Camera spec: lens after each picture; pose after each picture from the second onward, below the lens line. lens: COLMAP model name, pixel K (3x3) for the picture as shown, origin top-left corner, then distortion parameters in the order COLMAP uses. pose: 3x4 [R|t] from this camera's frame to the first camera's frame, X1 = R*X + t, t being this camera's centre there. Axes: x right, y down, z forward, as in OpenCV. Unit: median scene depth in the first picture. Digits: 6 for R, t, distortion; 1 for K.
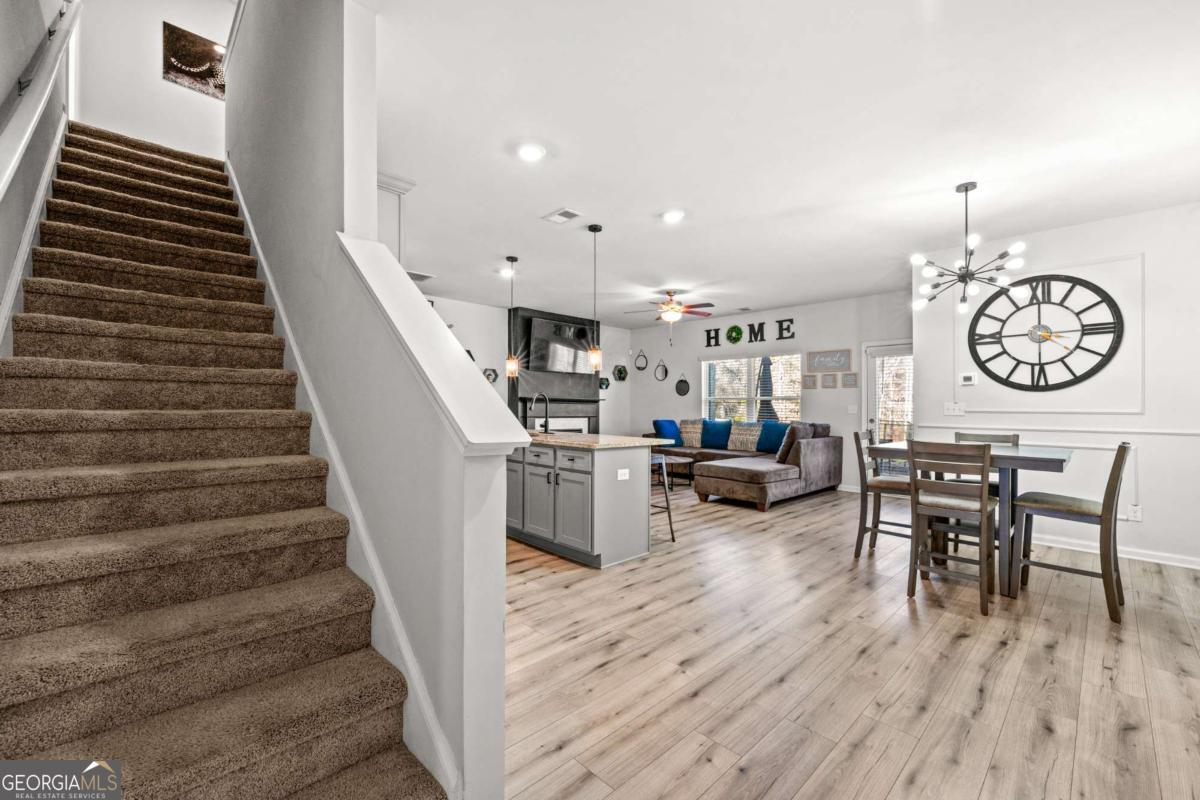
lens RADIAL K [[488.6, 0, 597.5], [0, 488.6, 428.3], [0, 0, 1]] dist [-0.005273, 0.001249]
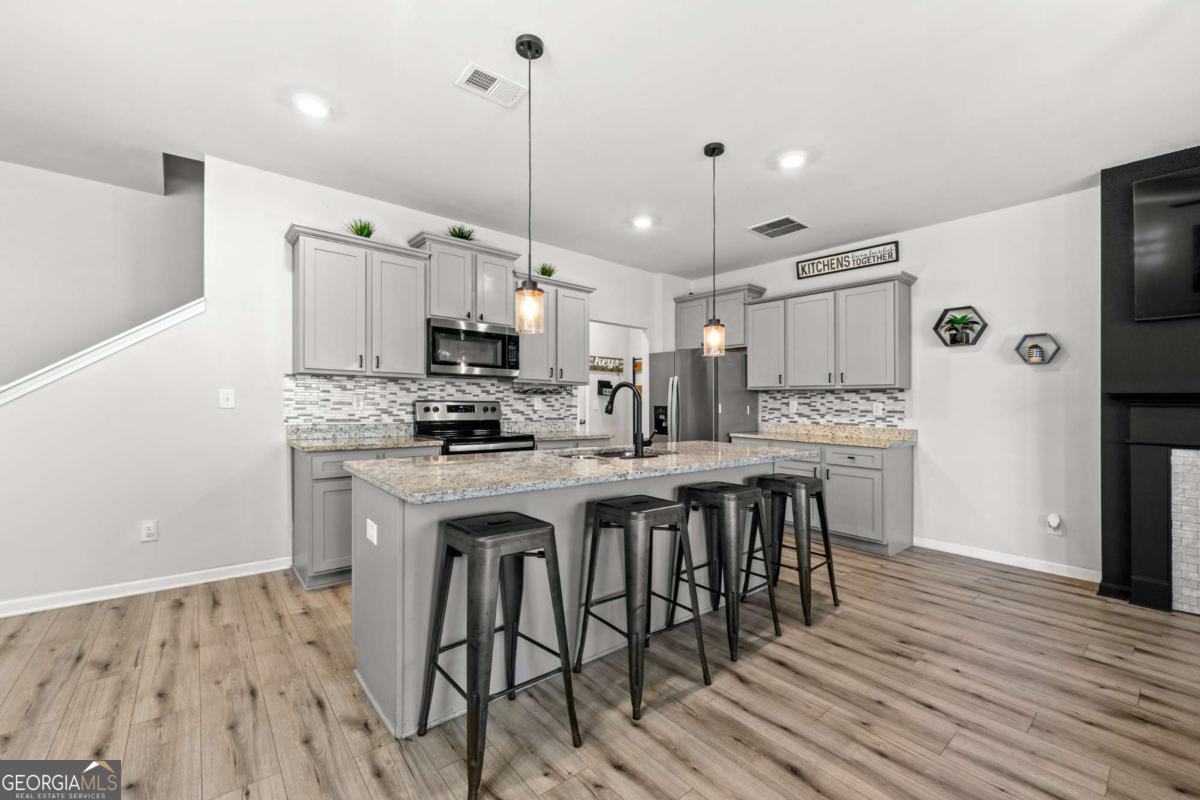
lens RADIAL K [[488.6, 0, 598.7], [0, 488.6, 422.5], [0, 0, 1]] dist [-0.005273, 0.001249]
pose [[-0.065370, 0.025641, -0.997532, 0.292223], [-0.062477, 0.997603, 0.029737, -0.027168], [0.995903, 0.064267, -0.063611, 0.667467]]
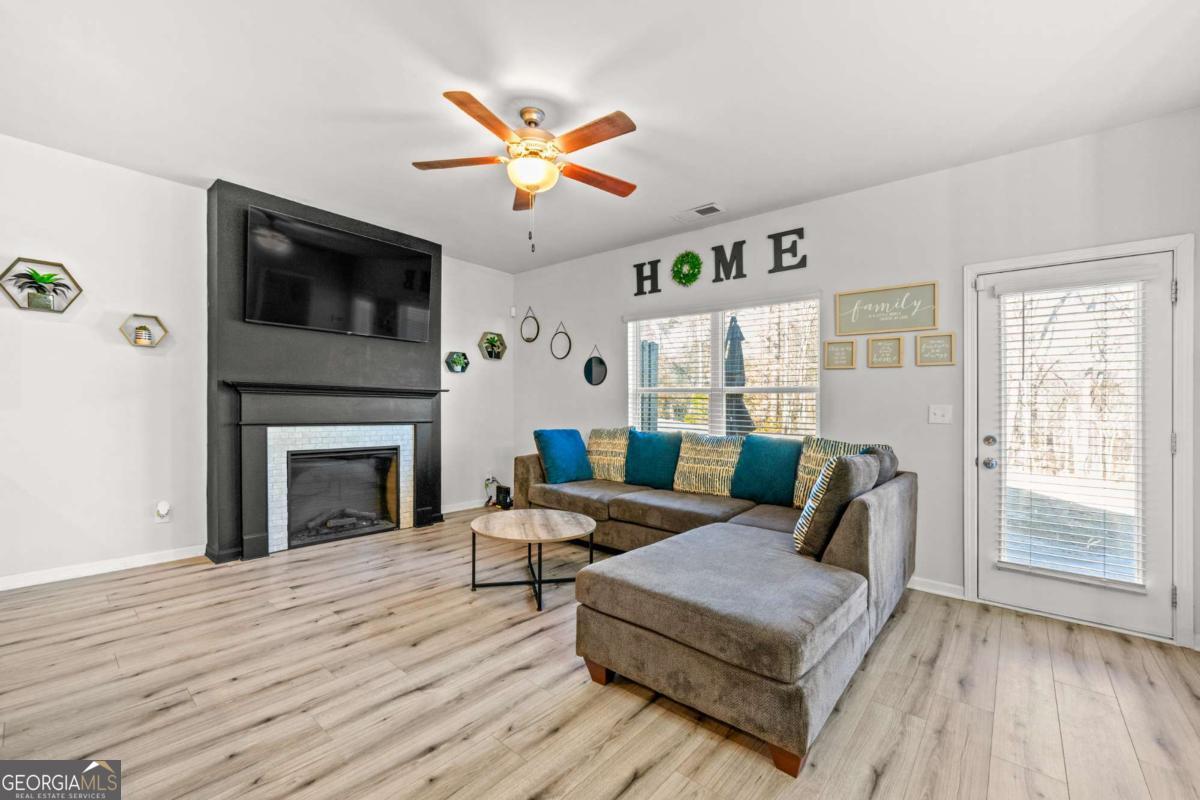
lens RADIAL K [[488.6, 0, 604.2], [0, 488.6, 413.9], [0, 0, 1]] dist [-0.005273, 0.001249]
pose [[0.993624, 0.006016, 0.112580, 0.154484], [-0.003159, 0.999669, -0.025538, -0.025352], [-0.112697, 0.025019, 0.993314, 0.567365]]
